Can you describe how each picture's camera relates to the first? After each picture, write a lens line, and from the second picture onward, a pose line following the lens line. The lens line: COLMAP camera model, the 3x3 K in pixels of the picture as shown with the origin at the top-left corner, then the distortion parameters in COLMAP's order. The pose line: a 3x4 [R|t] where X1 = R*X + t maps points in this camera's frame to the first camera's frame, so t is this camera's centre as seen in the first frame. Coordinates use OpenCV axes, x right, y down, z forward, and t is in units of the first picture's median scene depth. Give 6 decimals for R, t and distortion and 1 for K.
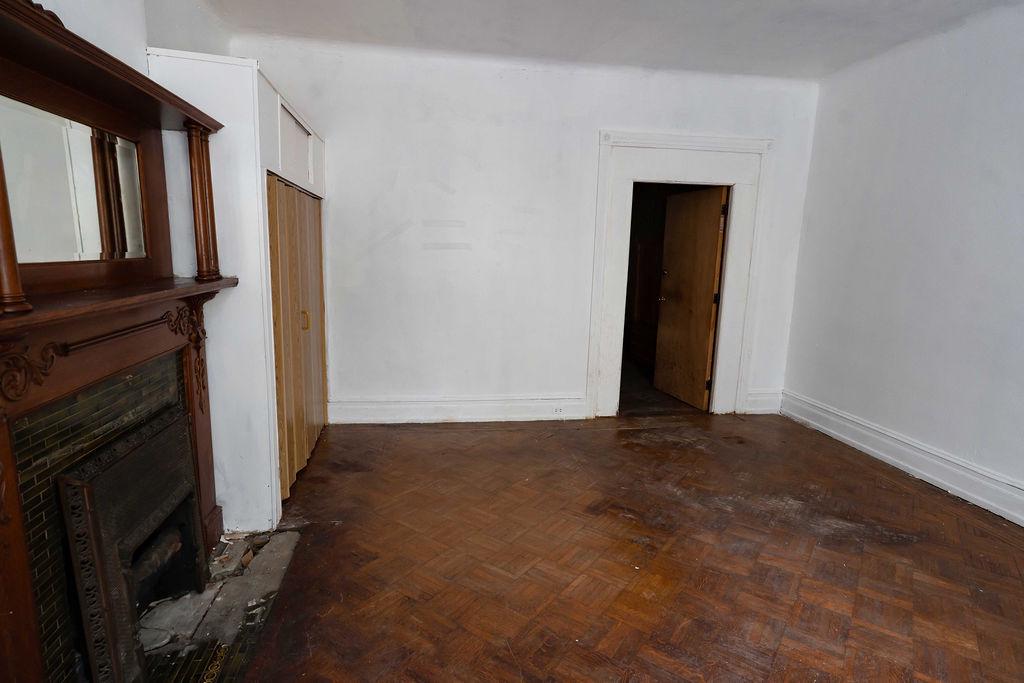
lens RADIAL K [[555.2, 0, 506.5], [0, 555.2, 346.6], [0, 0, 1]] dist [0.005308, 0.000675]
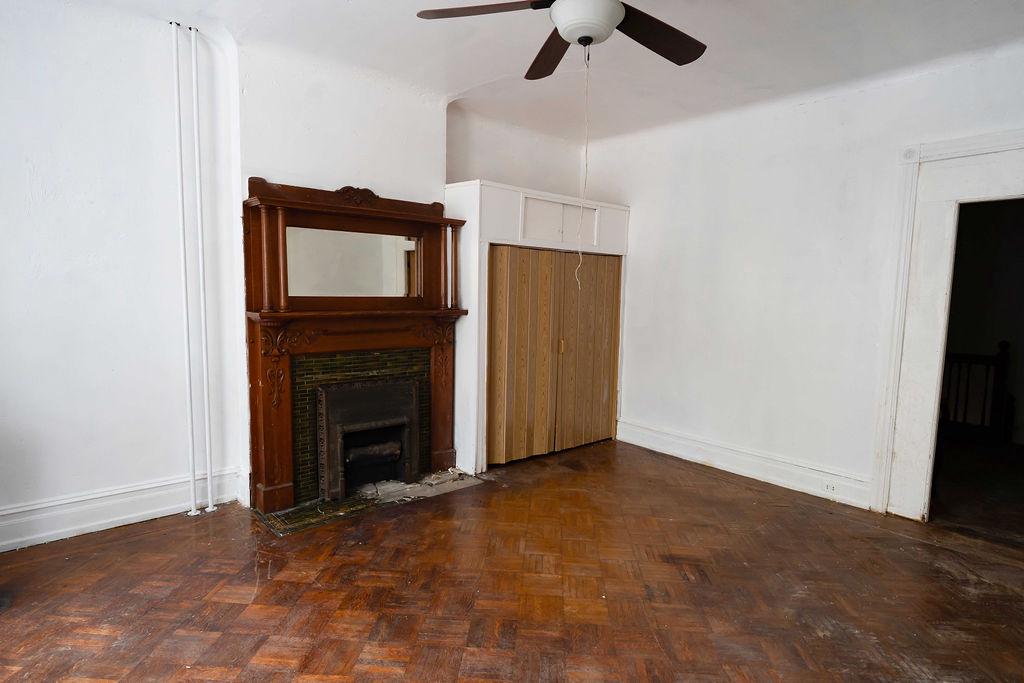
lens RADIAL K [[555.2, 0, 512.5], [0, 555.2, 344.5], [0, 0, 1]] dist [0.005308, 0.000675]
pose [[0.527310, 0.070288, -0.846760, 0.629349], [-0.154801, 0.987841, -0.014401, -0.012385], [0.835452, 0.138673, 0.531779, 0.162469]]
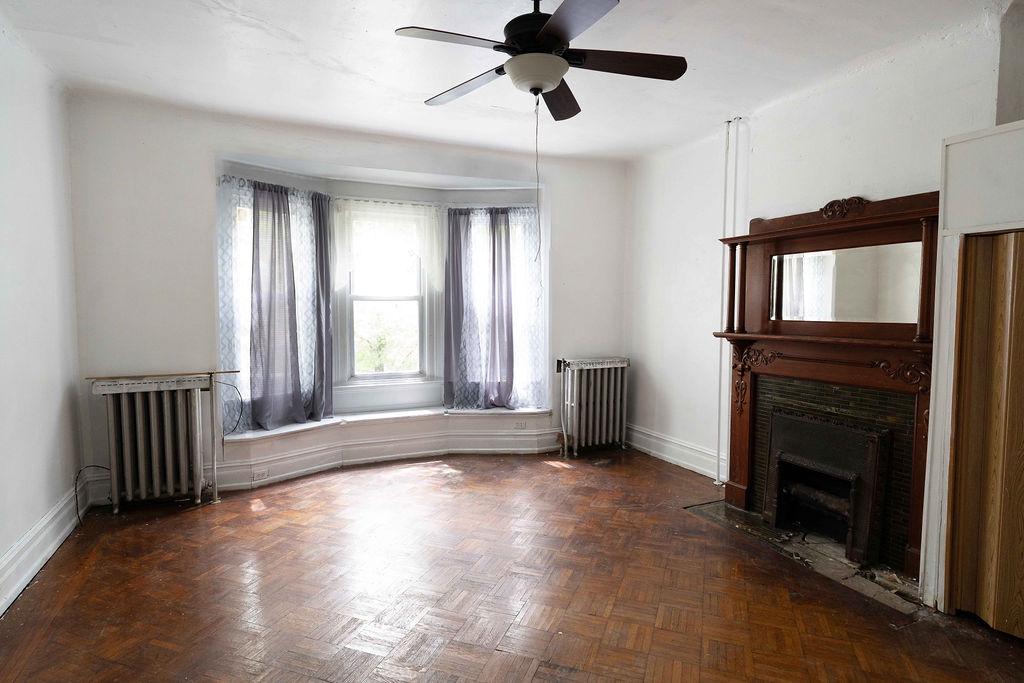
lens RADIAL K [[555.2, 0, 514.8], [0, 555.2, 341.3], [0, 0, 1]] dist [0.005308, 0.000675]
pose [[-0.957878, -0.017942, -0.286613, 0.380333], [-0.084232, 0.971702, 0.220682, -0.187265], [0.274543, 0.235529, -0.932283, 1.123871]]
